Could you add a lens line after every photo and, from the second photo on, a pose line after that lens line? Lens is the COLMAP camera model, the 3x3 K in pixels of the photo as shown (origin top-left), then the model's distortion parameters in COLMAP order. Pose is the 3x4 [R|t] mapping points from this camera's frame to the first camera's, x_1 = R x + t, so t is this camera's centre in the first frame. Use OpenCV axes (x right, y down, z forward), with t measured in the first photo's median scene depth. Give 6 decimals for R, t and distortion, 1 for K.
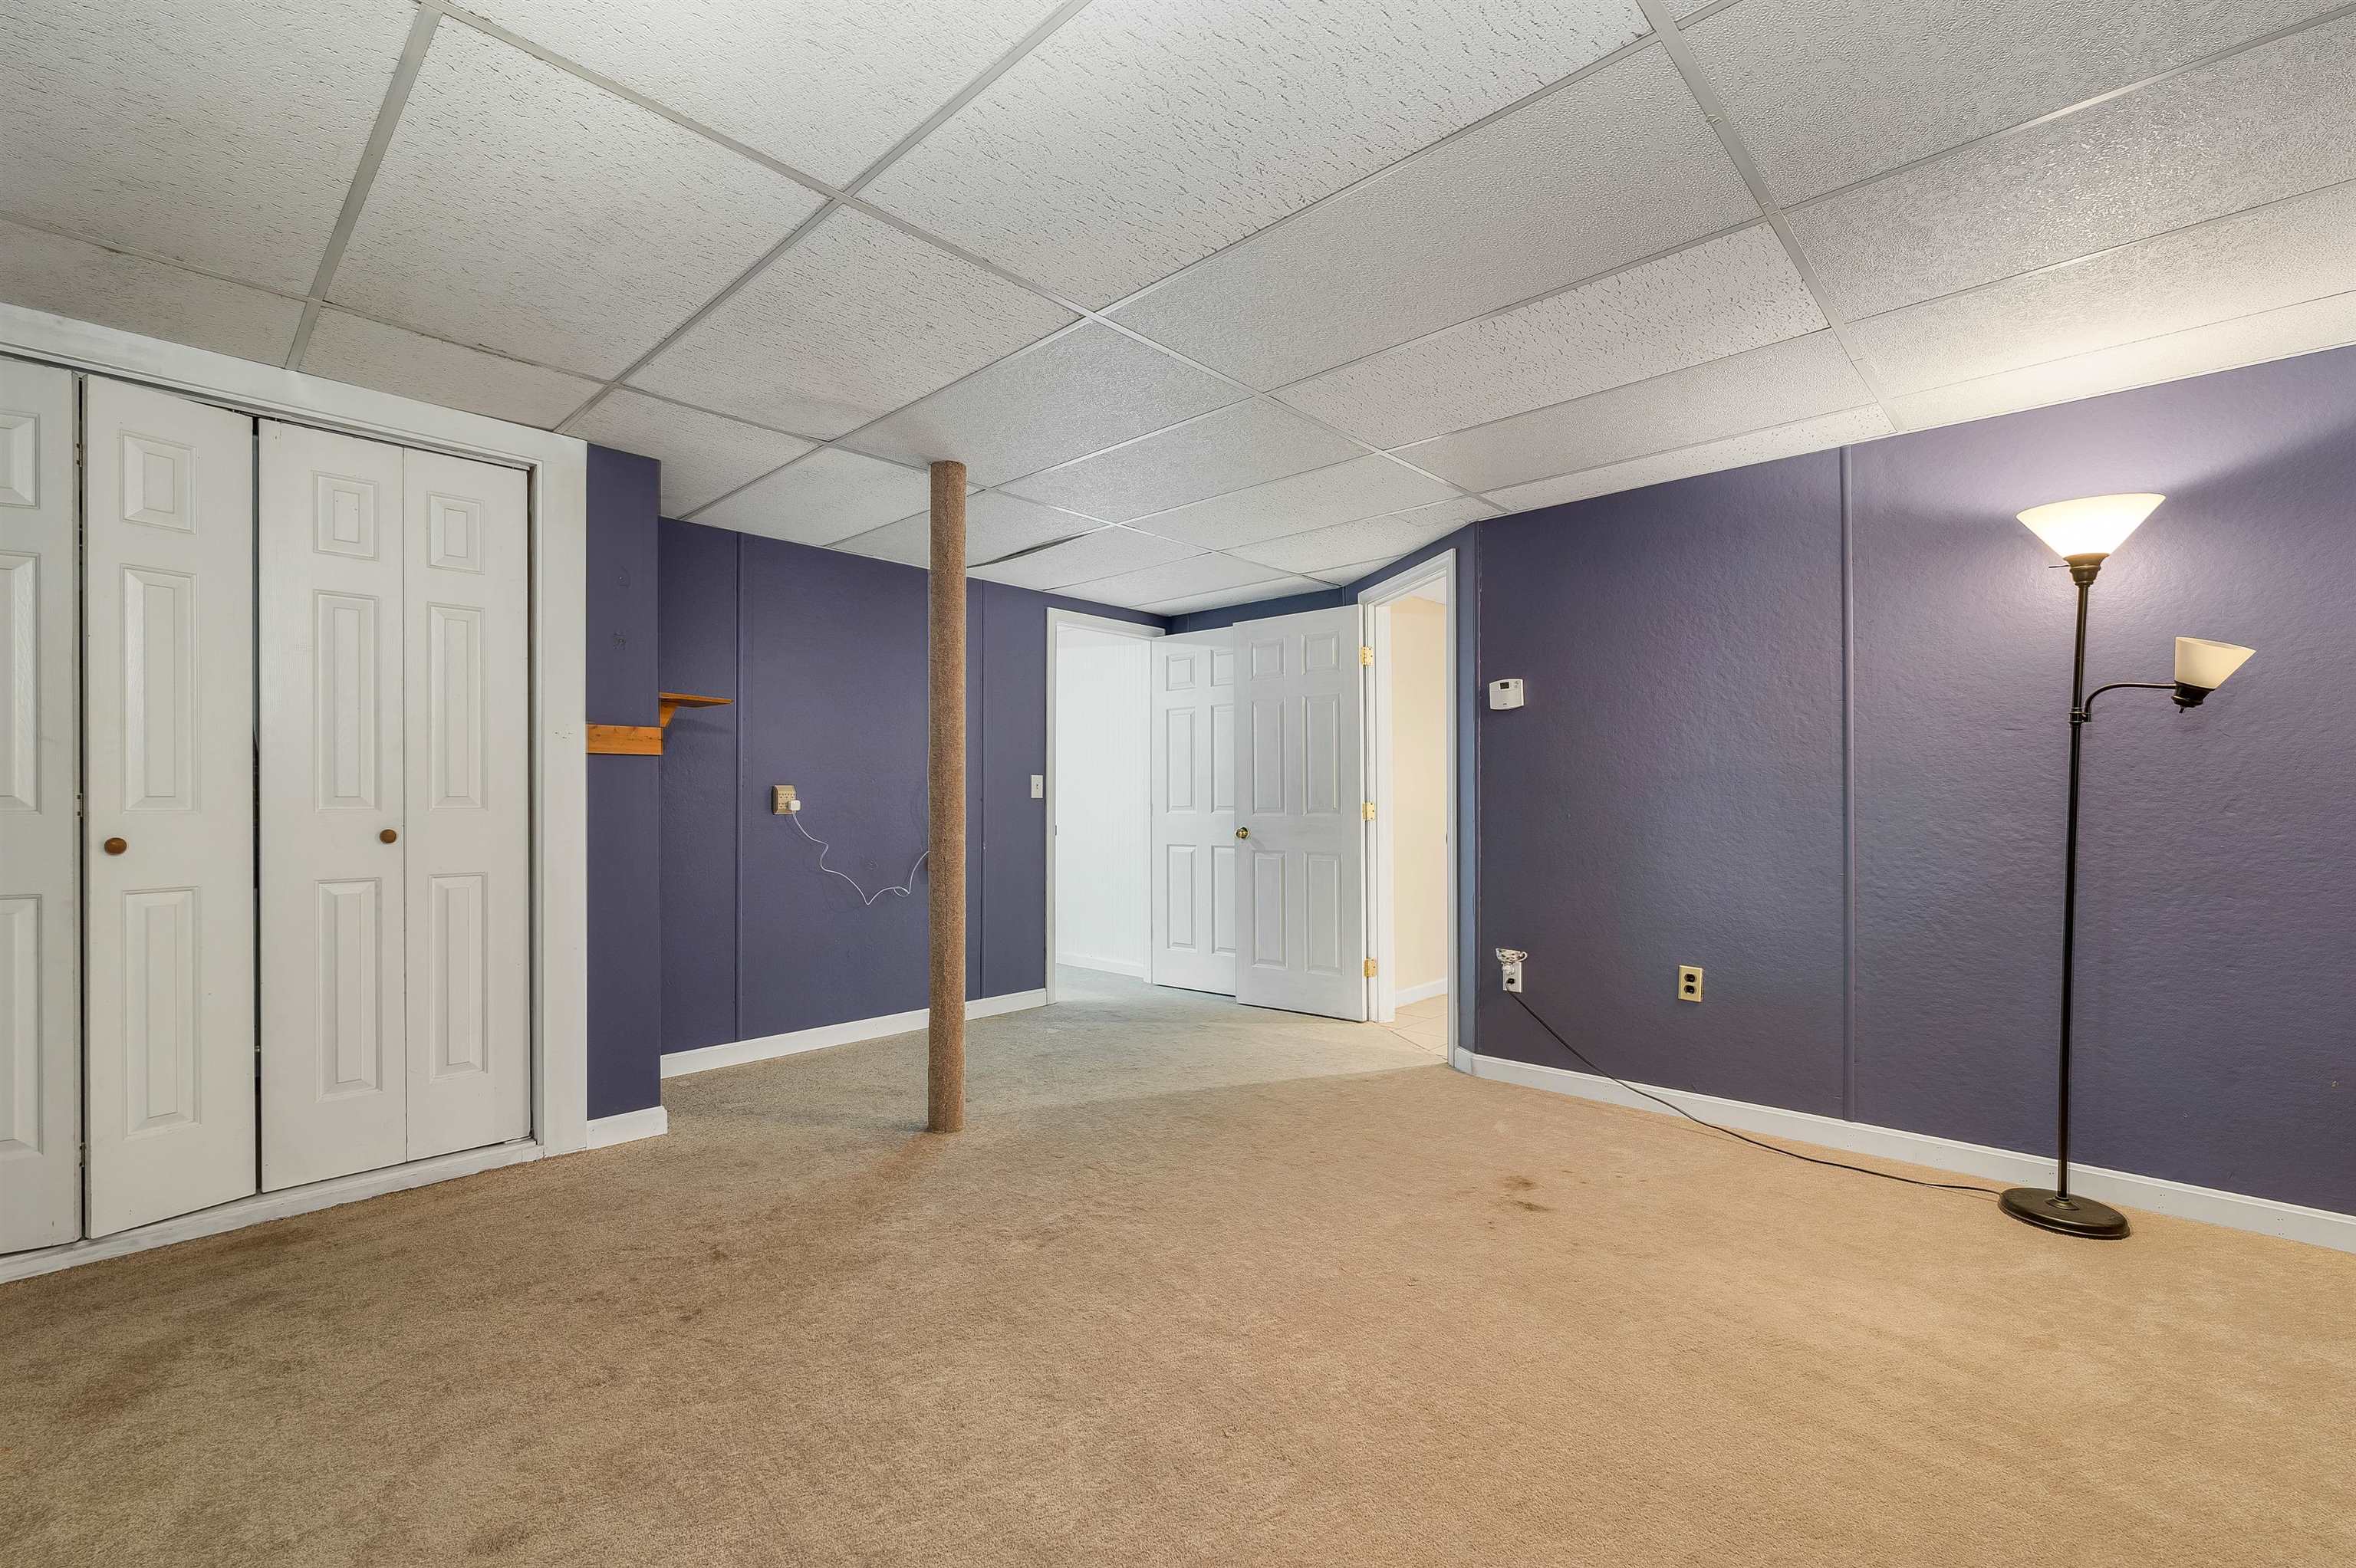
lens RADIAL K [[982.6, 0, 1168.3], [0, 982.6, 794.6], [0, 0, 1]] dist [-0.002966, 0.000300]
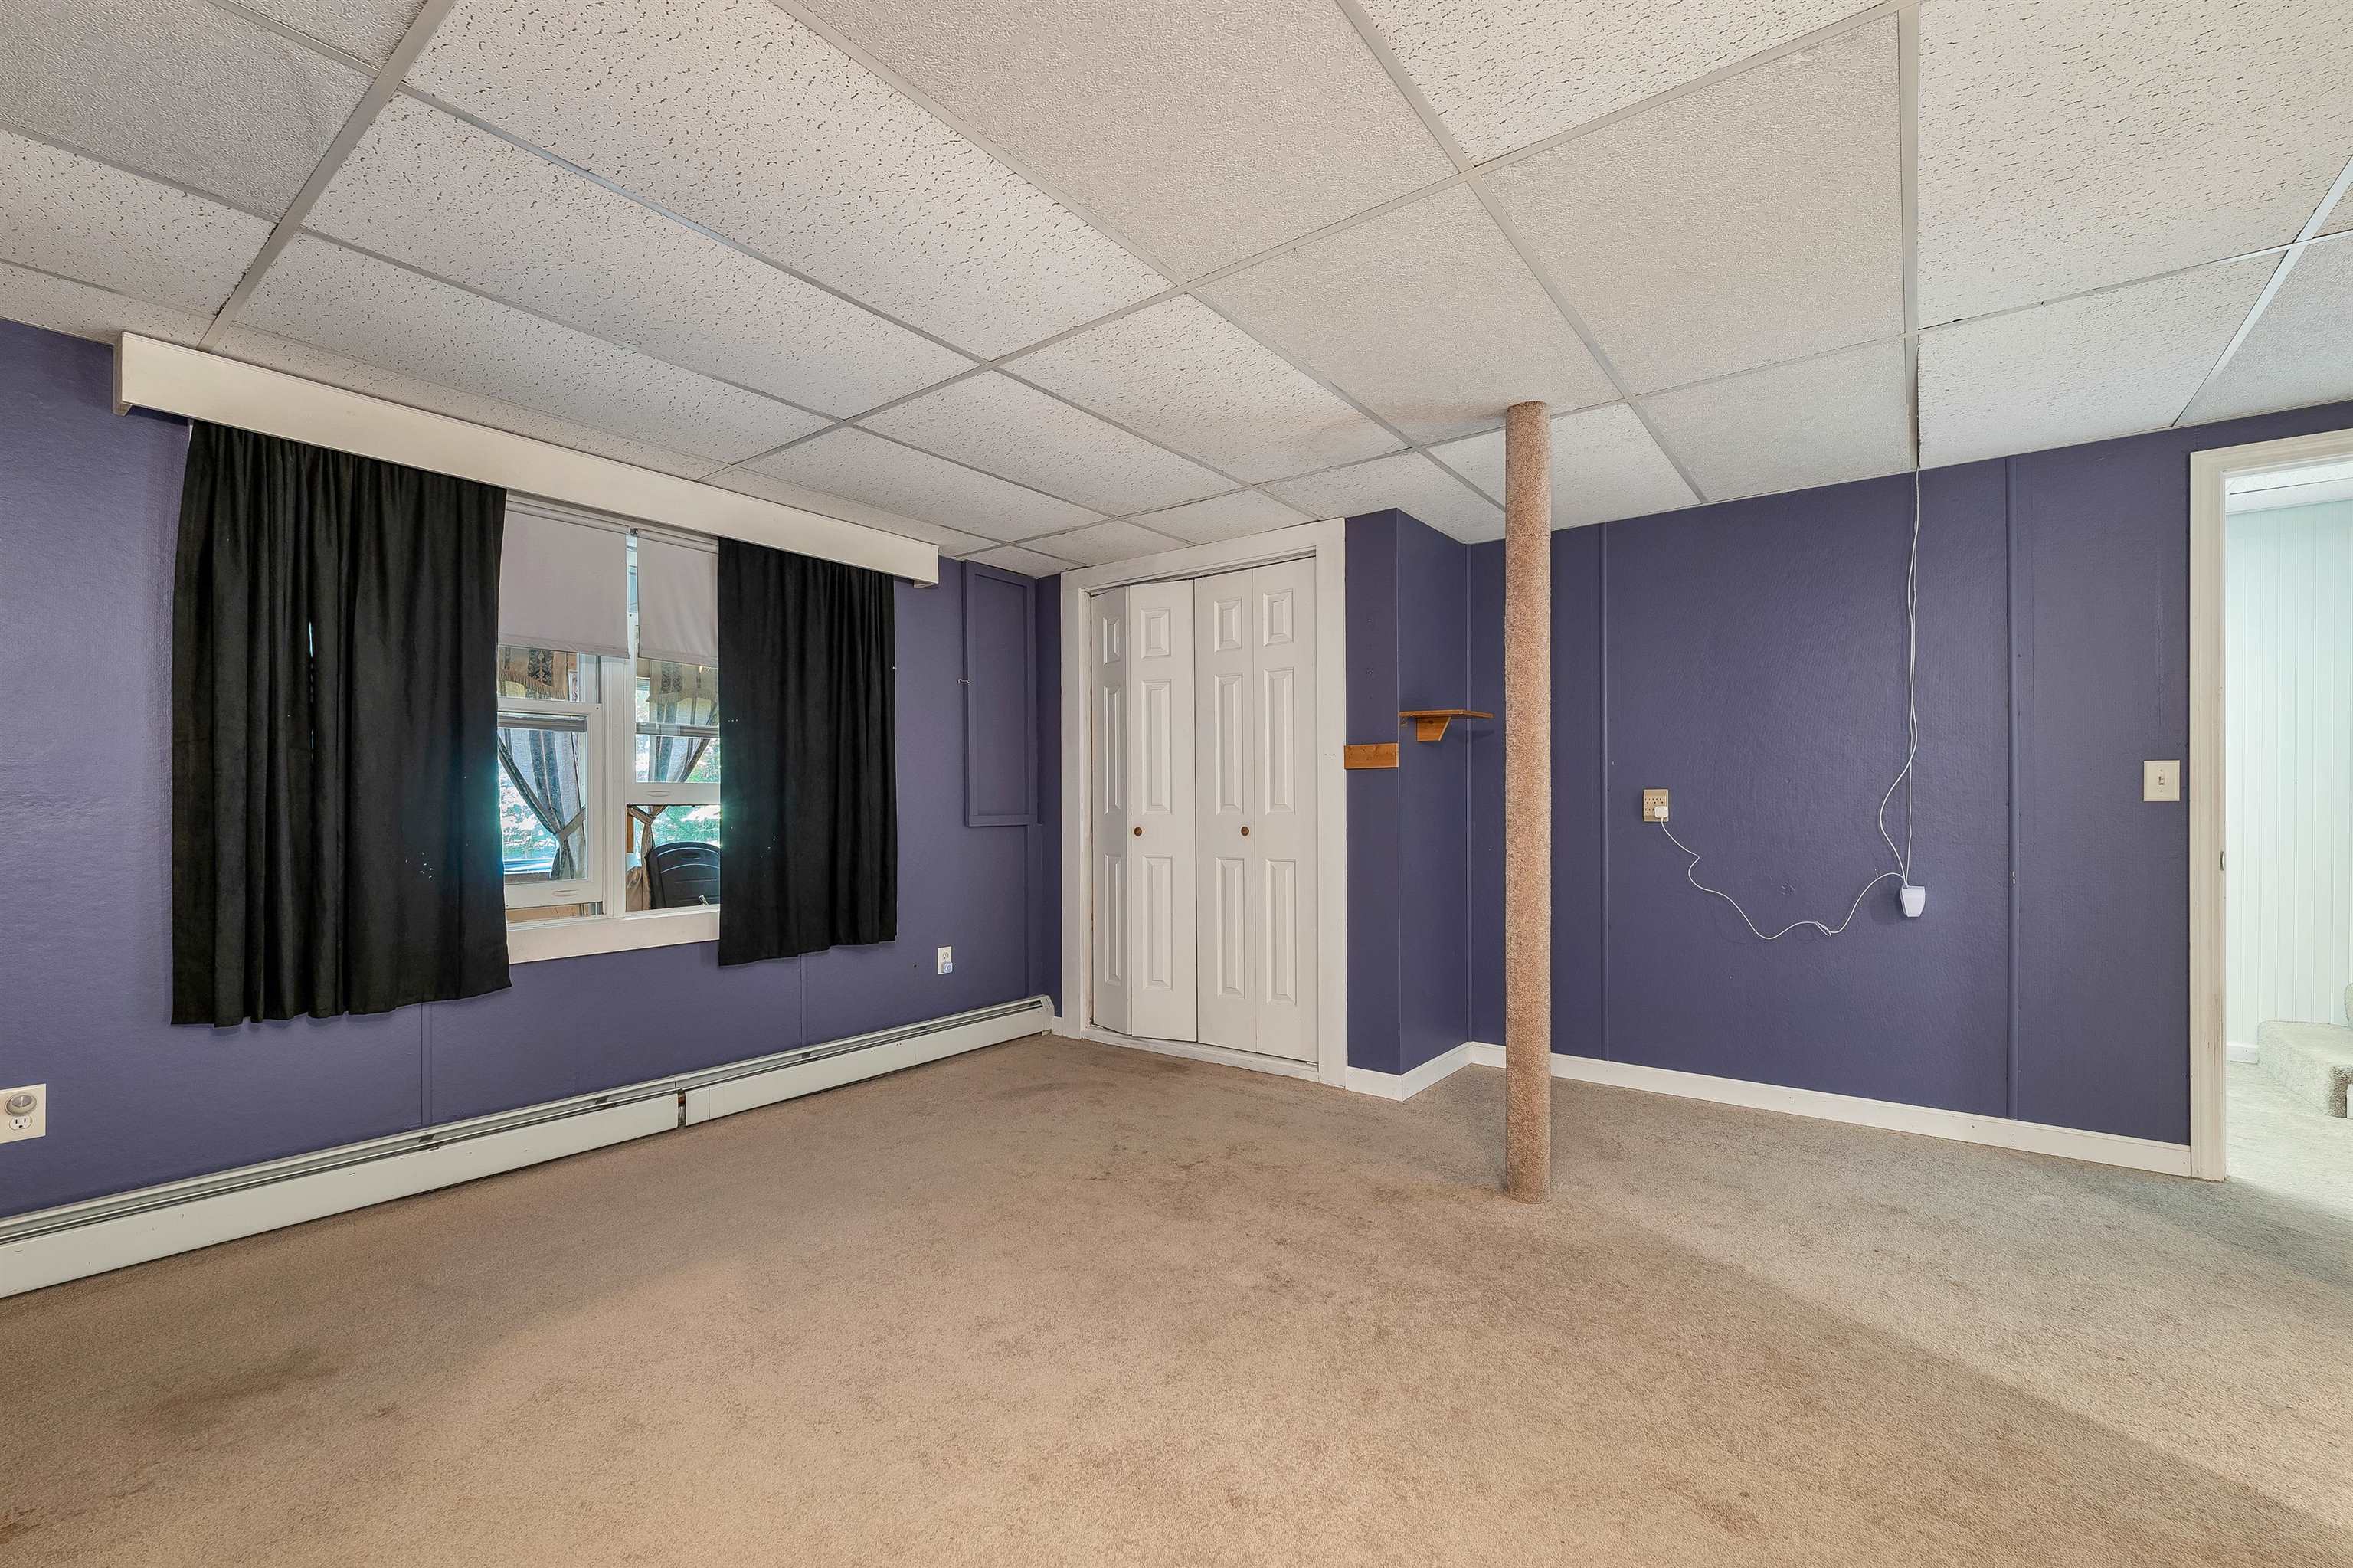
lens RADIAL K [[981.5, 0, 1169.2], [0, 981.5, 800.8], [0, 0, 1]] dist [-0.002966, 0.000300]
pose [[0.113024, -0.005311, -0.993578, 0.613741], [0.008659, 0.999953, -0.004360, 0.001477], [0.993555, -0.008110, 0.113065, 0.639091]]
